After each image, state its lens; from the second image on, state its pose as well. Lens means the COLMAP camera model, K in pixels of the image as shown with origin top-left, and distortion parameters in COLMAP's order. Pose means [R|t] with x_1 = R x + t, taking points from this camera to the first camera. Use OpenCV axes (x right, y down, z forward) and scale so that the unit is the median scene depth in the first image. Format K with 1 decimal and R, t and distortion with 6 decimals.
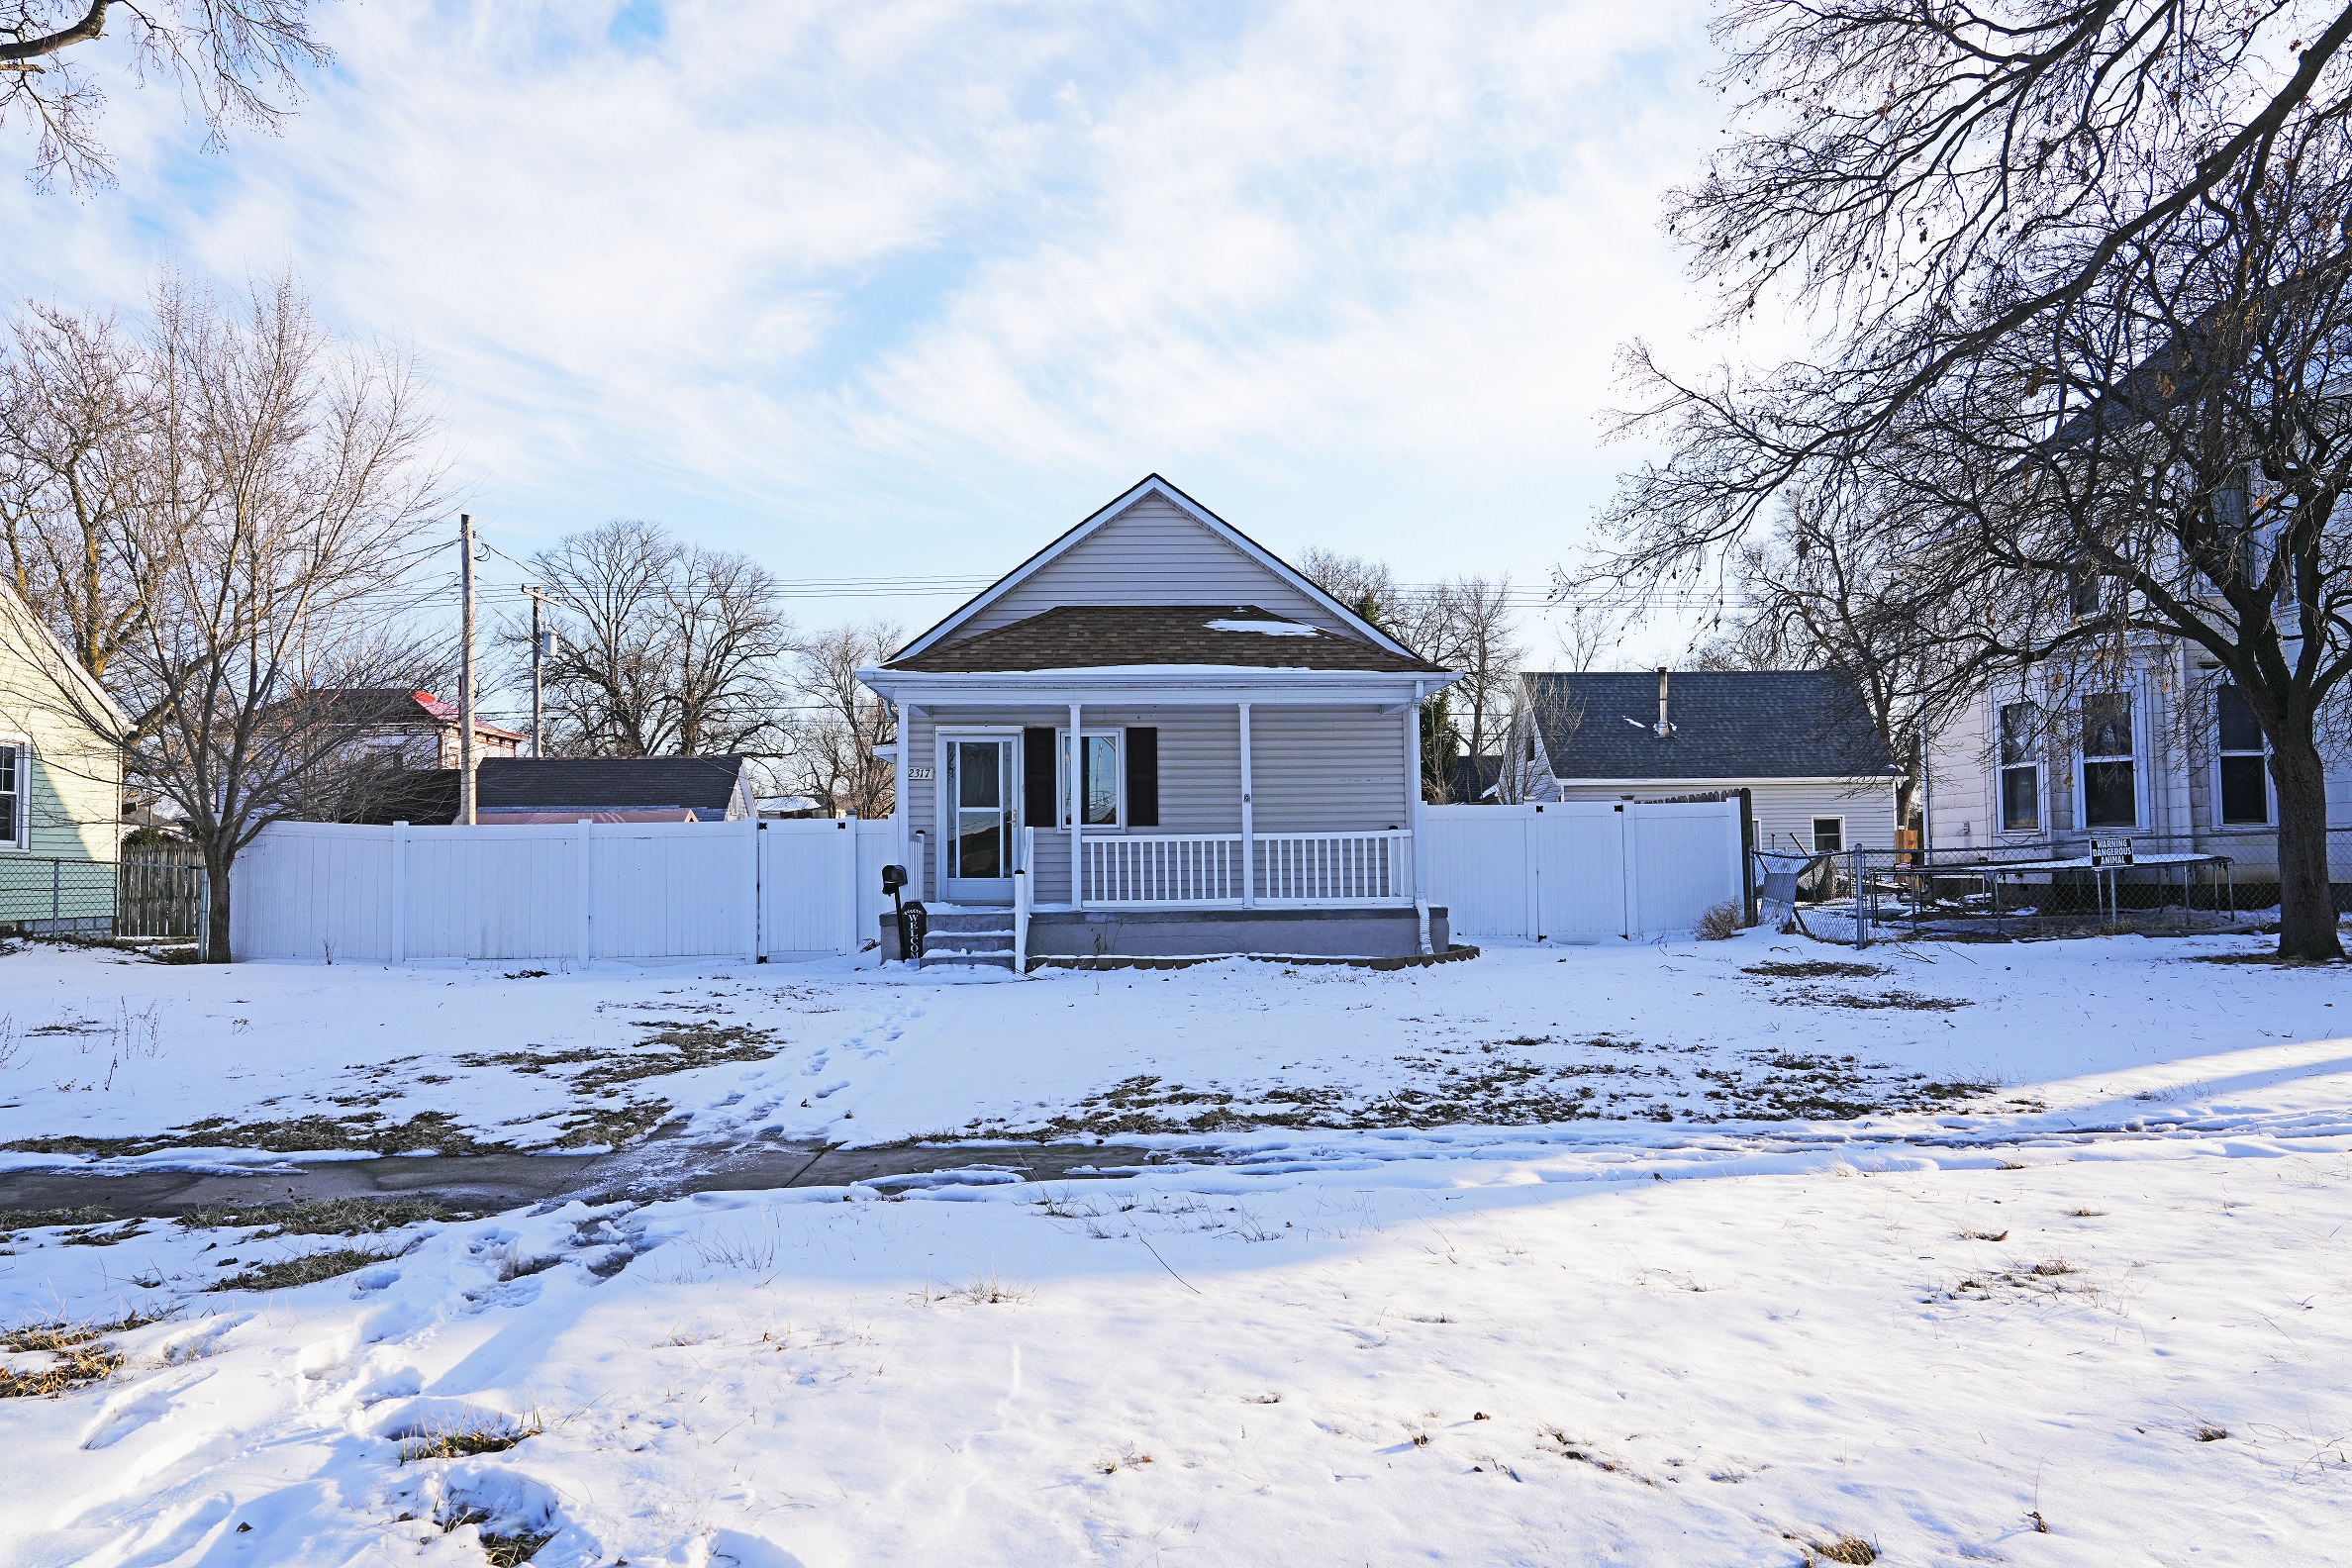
lens RADIAL K [[1572.3, 0, 1174.7], [0, 1572.3, 772.1], [0, 0, 1]] dist [-0.004543, -0.000111]
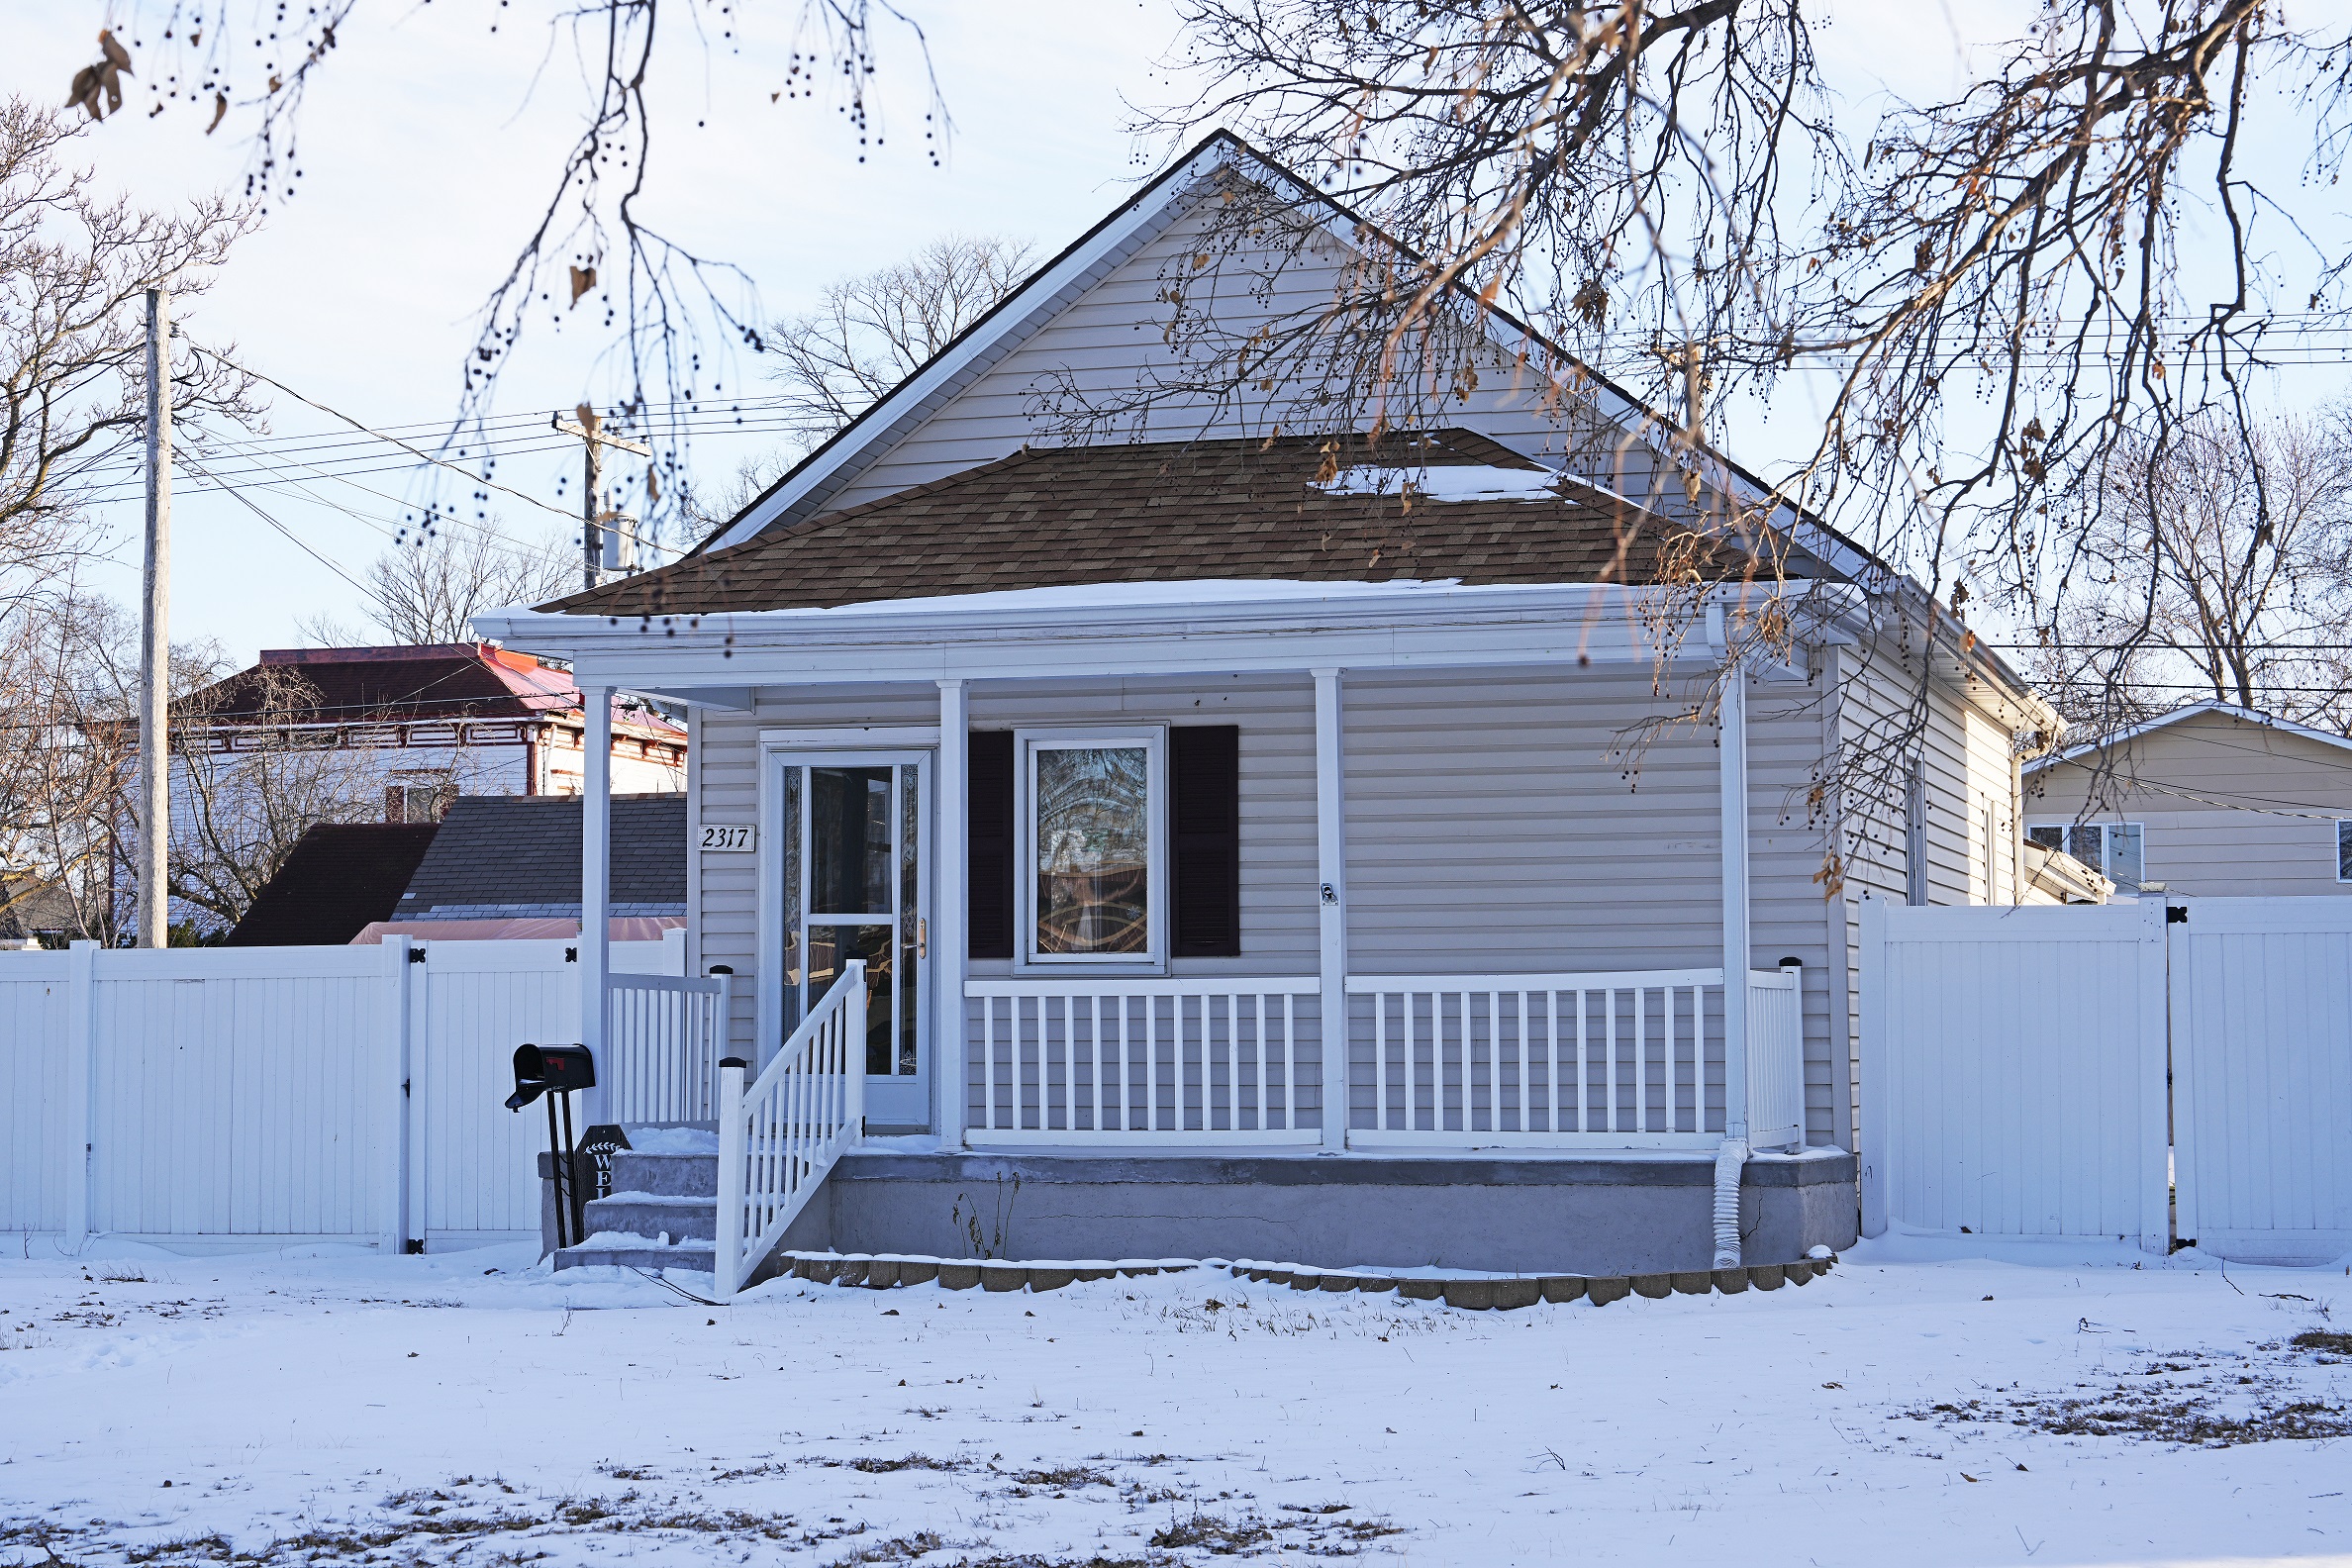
lens RADIAL K [[3920.2, 0, 1168.6], [0, 3920.2, 791.6], [0, 0, 1]] dist [-0.014527, 0.000000]
pose [[0.941170, -0.012716, -0.337694, 0.336317], [0.011472, 0.999918, -0.005679, -0.004691], [0.337738, 0.001471, 0.941239, -0.003408]]
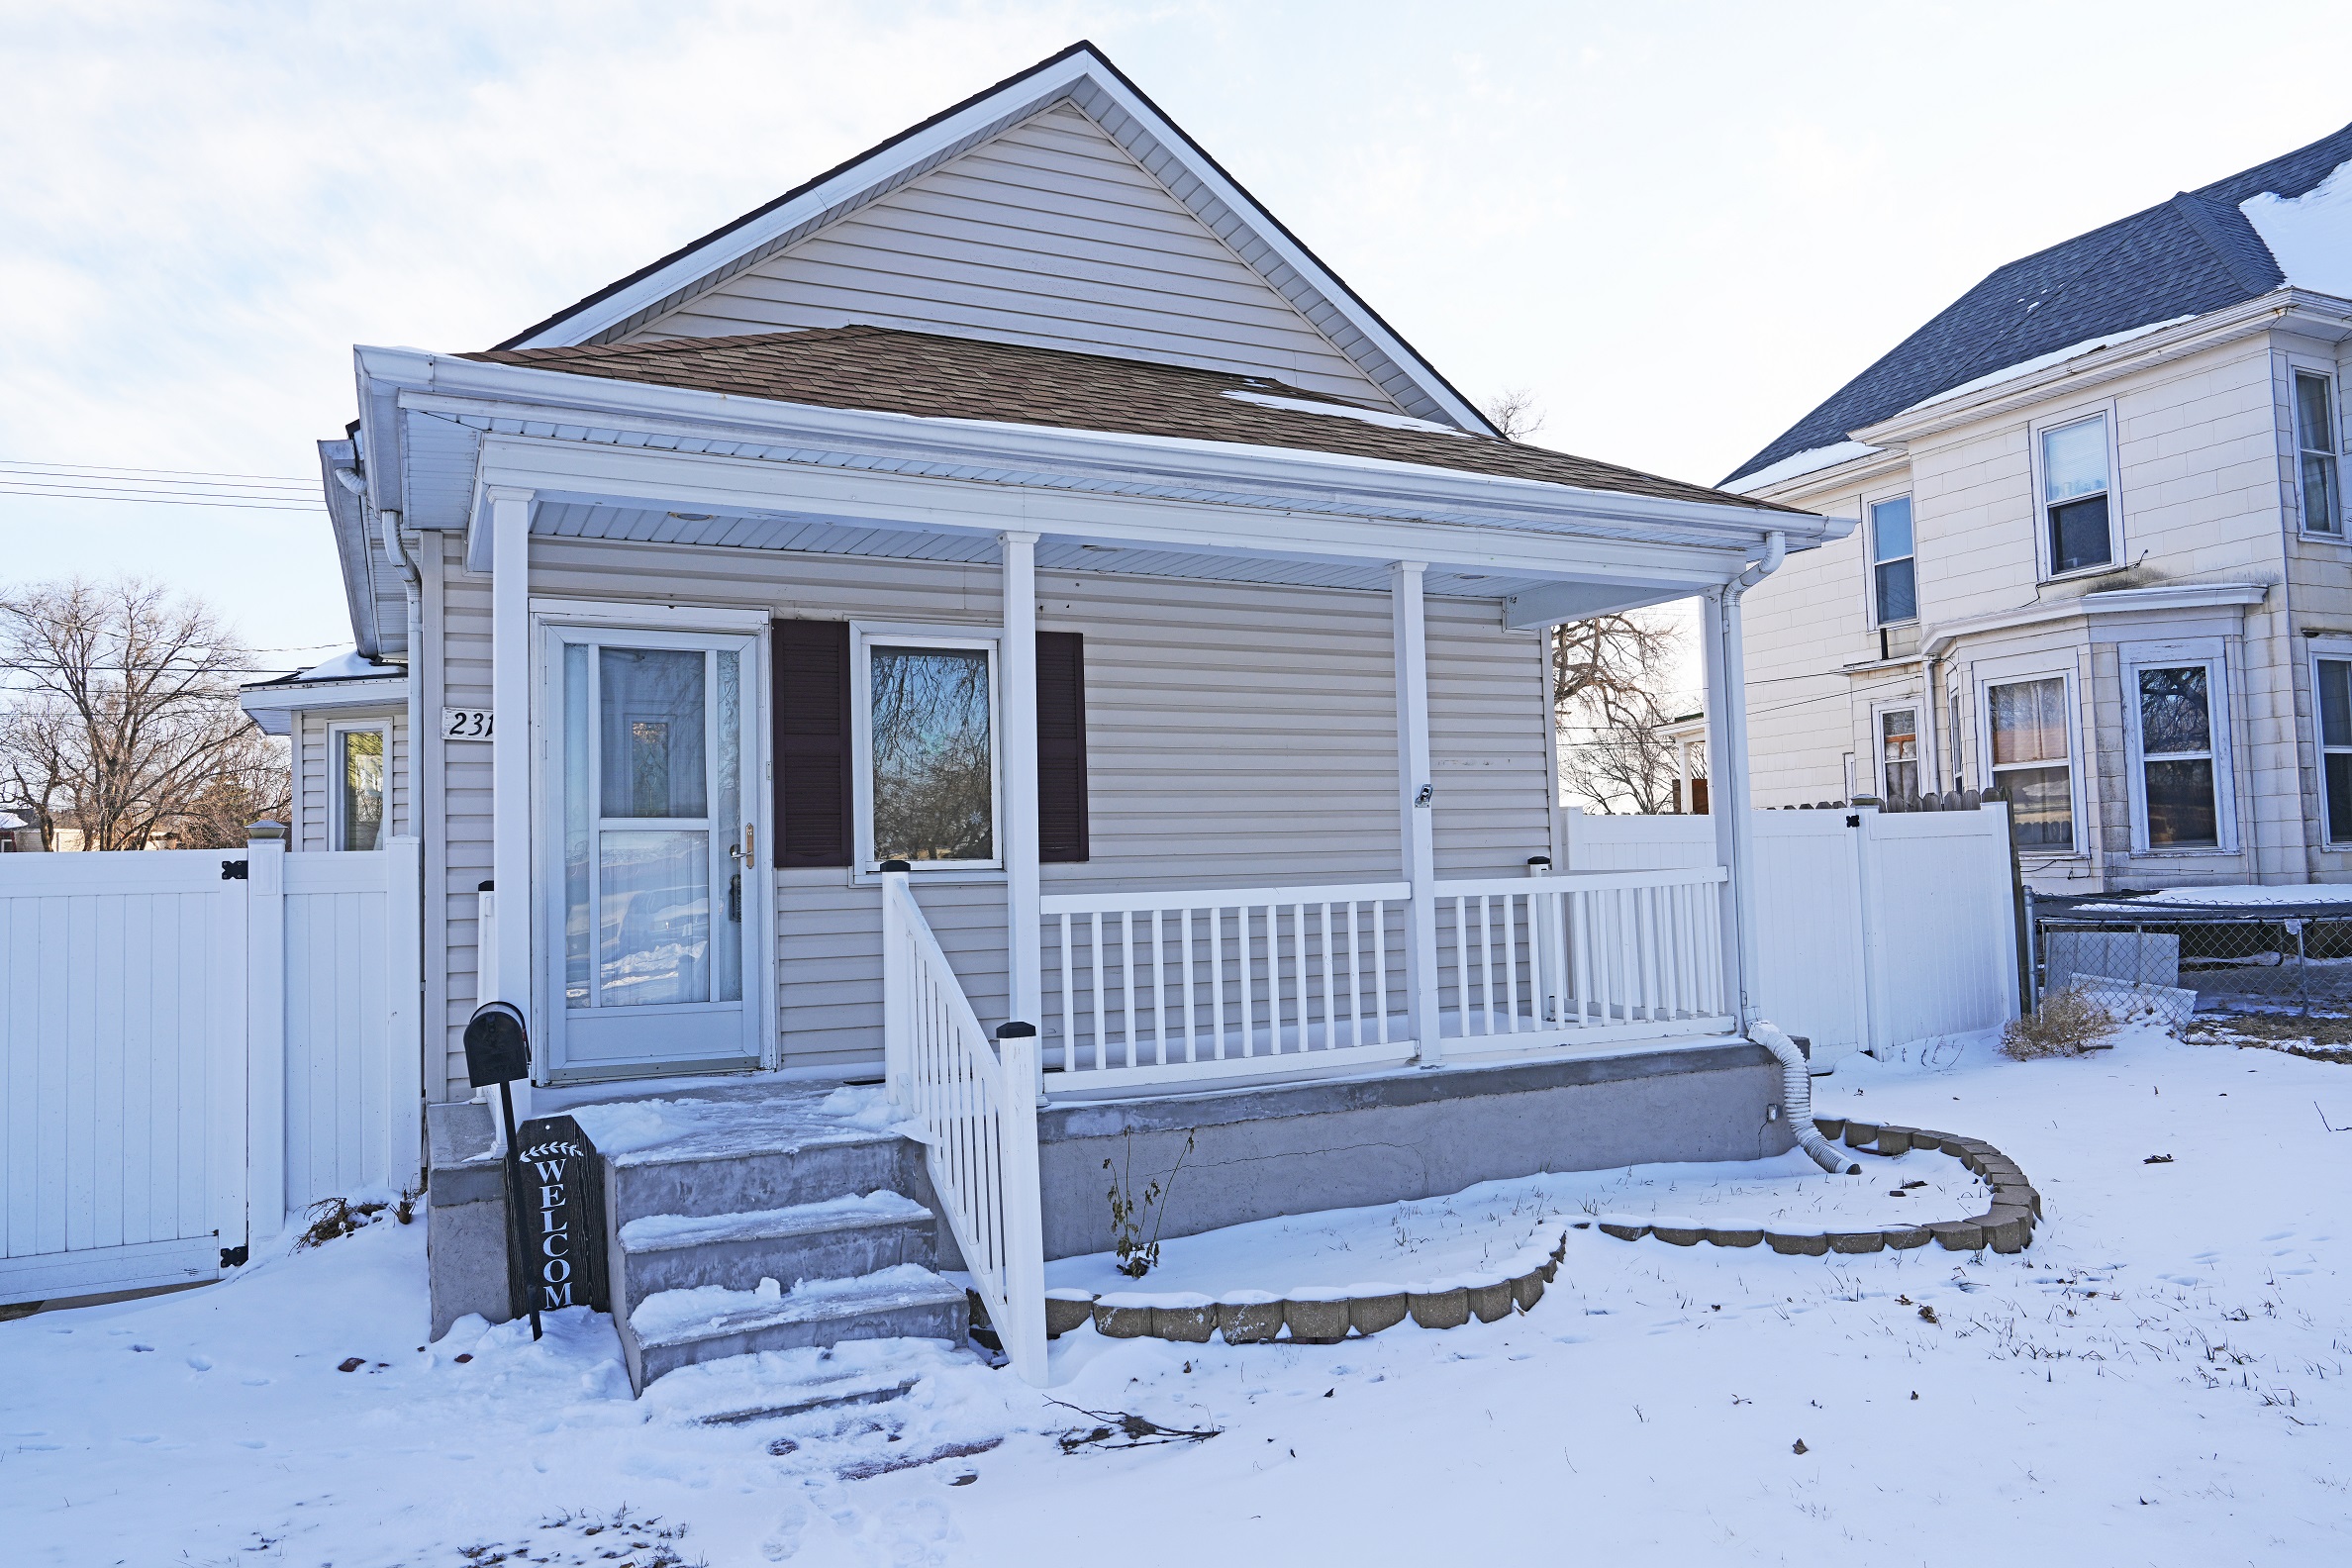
lens RADIAL K [[1572.3, 0, 1188.2], [0, 1572.3, 788.6], [0, 0, 1]] dist [-0.004543, -0.000111]
pose [[0.913365, 0.008585, 0.407051, -0.163438], [-0.008023, 0.999963, -0.003086, 0.015662], [-0.407063, -0.000447, 0.913400, 0.609227]]
